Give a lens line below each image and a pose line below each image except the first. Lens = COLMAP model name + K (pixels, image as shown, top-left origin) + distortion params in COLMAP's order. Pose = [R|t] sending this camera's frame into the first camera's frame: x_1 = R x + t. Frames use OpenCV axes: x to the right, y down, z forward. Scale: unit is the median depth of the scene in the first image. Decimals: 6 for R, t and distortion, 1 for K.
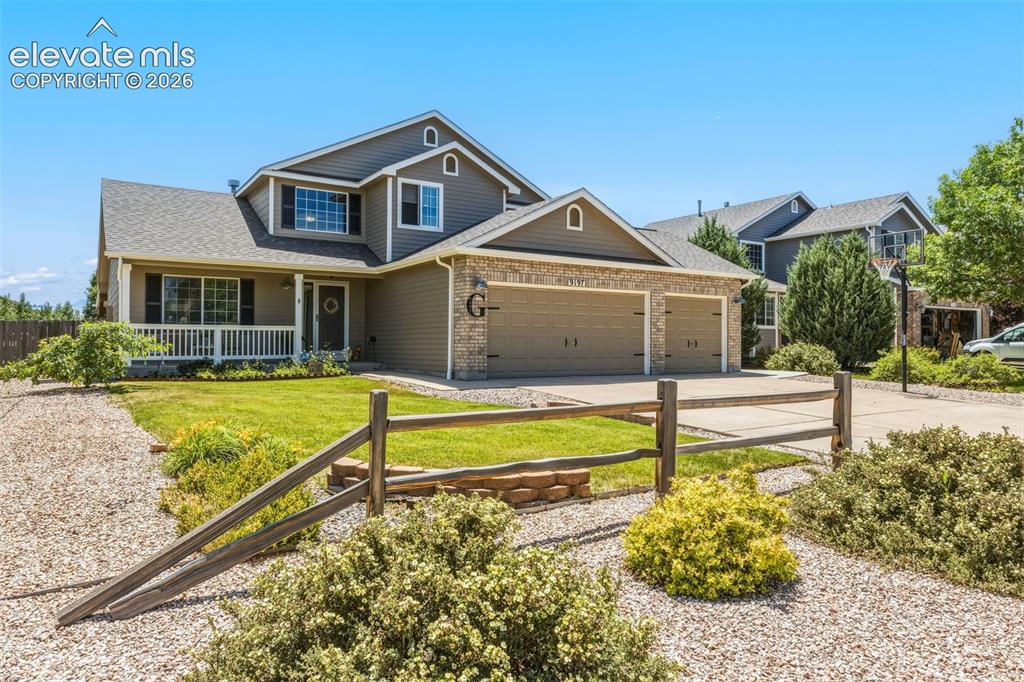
lens RADIAL K [[681.3, 0, 508.7], [0, 681.3, 334.0], [0, 0, 1]] dist [-0.014029, 0.001286]
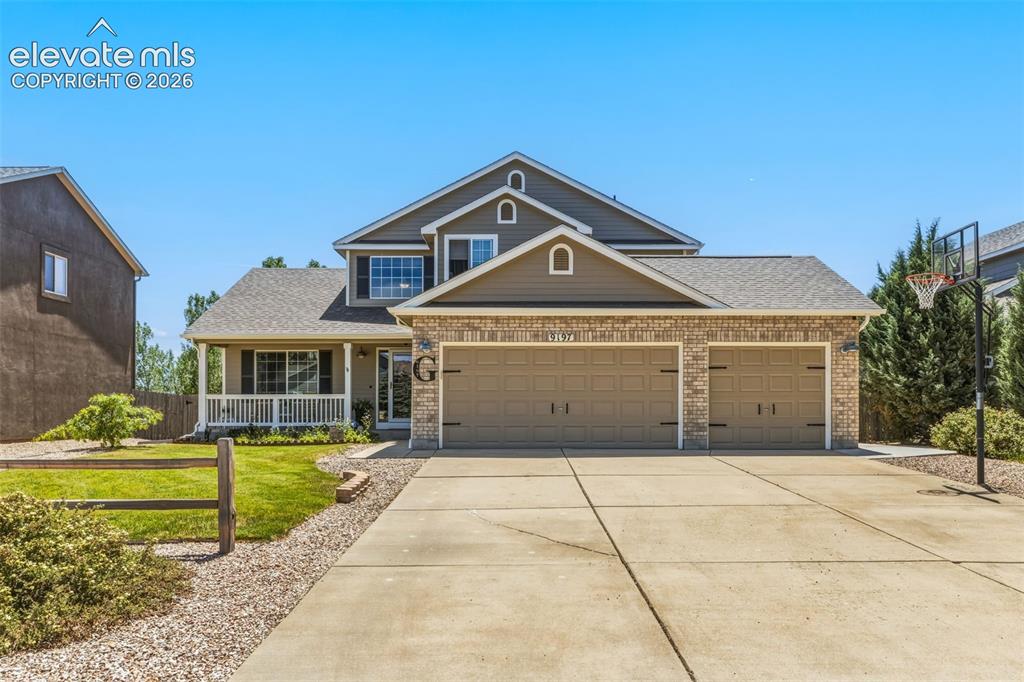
lens RADIAL K [[769.3, 0, 508.3], [0, 769.3, 420.7], [0, 0, 1]] dist [-0.008503, 0.000164]
pose [[0.841532, 0.001877, -0.540204, 0.517925], [0.012826, 0.999643, 0.023453, 0.004229], [0.540055, -0.026665, 0.841207, 0.151668]]
